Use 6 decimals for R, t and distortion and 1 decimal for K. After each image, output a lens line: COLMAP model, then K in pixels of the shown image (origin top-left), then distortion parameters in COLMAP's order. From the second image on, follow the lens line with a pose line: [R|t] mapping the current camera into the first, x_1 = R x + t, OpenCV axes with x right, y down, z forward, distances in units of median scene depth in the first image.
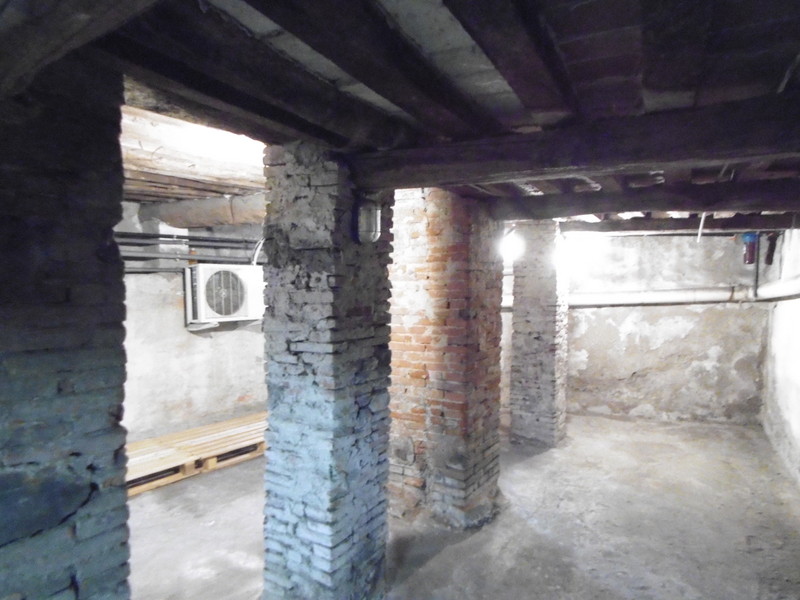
lens RADIAL K [[521.9, 0, 397.3], [0, 521.9, 302.3], [0, 0, 1]] dist [0.002158, 0.004372]
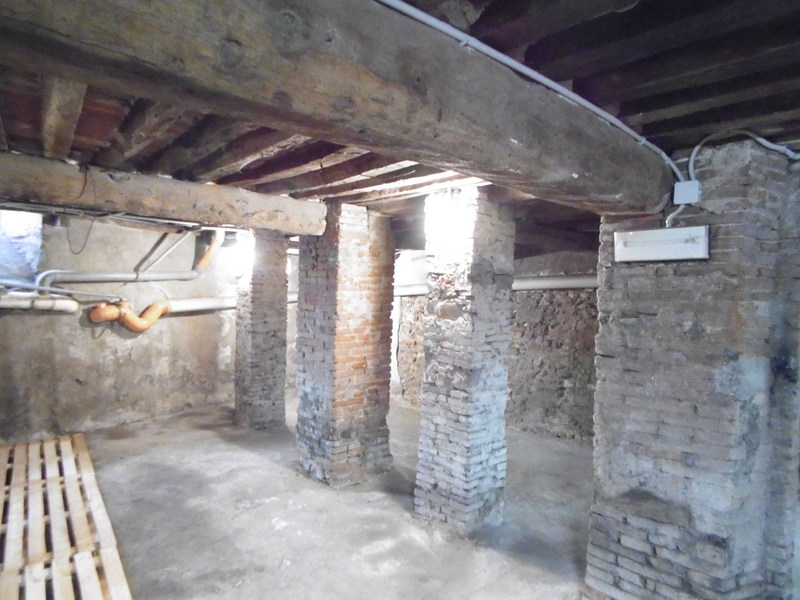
lens RADIAL K [[521.9, 0, 397.3], [0, 521.9, 302.3], [0, 0, 1]] dist [0.002158, 0.004372]
pose [[0.296947, -0.024805, 0.954572, -1.139910], [0.020880, 0.999592, 0.019479, -0.036300], [-0.954666, 0.014147, 0.297344, 0.543676]]
